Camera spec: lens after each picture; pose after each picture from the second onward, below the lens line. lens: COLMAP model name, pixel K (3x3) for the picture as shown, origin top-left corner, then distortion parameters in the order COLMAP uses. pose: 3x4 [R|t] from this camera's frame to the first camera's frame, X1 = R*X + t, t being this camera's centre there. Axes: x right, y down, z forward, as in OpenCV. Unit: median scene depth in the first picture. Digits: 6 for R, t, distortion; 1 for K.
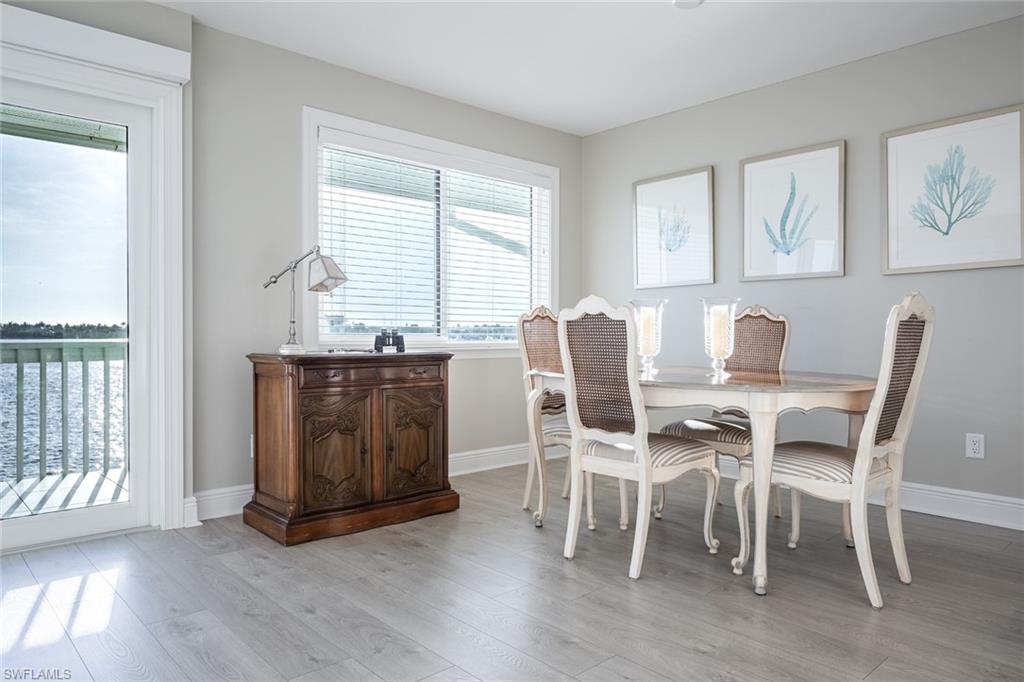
lens RADIAL K [[683.4, 0, 512.0], [0, 683.4, 341.0], [0, 0, 1]] dist [0.001386, -0.000665]
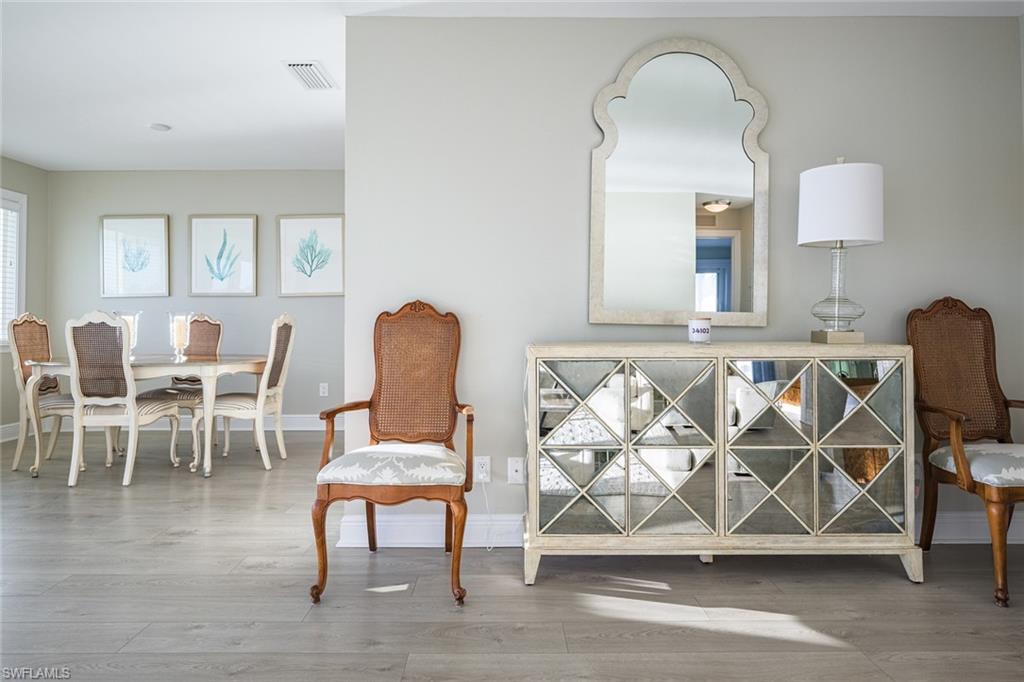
lens RADIAL K [[601.5, 0, 507.1], [0, 601.5, 310.1], [0, 0, 1]] dist [-0.004757, 0.000789]
pose [[0.674956, 0.010392, 0.737785, -0.216920], [0.014310, 0.999528, -0.027170, -0.014582], [-0.737719, 0.028896, 0.674489, -0.521473]]
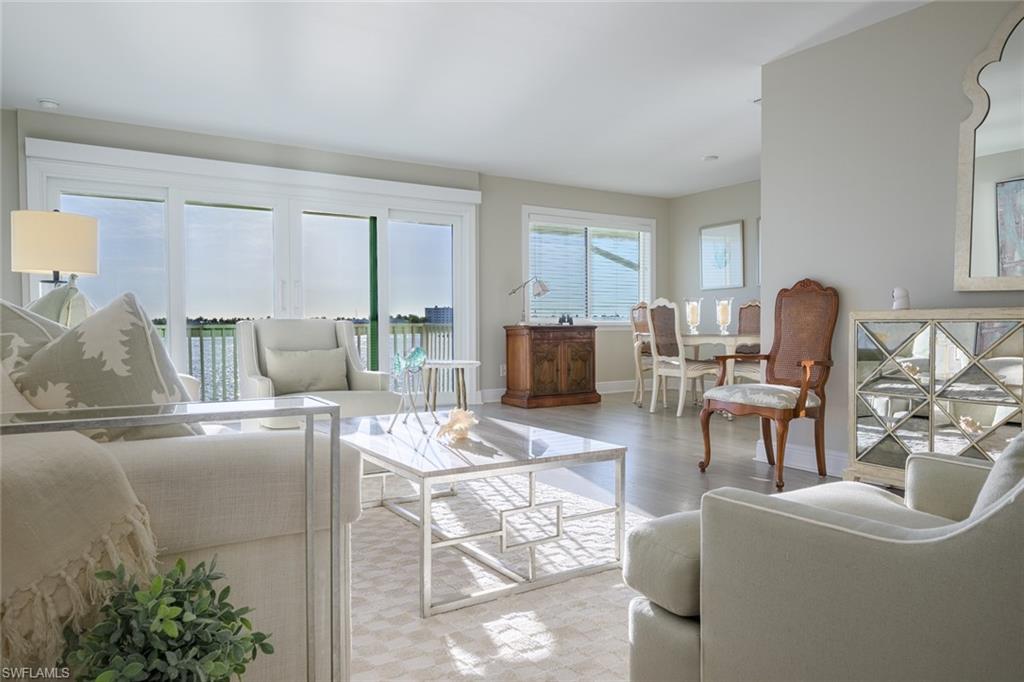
lens RADIAL K [[683.4, 0, 512.0], [0, 683.4, 341.0], [0, 0, 1]] dist [0.001386, -0.000665]
pose [[0.984695, -0.003553, -0.174251, 0.019070], [0.005901, 0.999899, 0.012958, 0.039791], [0.174187, -0.013788, 0.984616, -1.157877]]
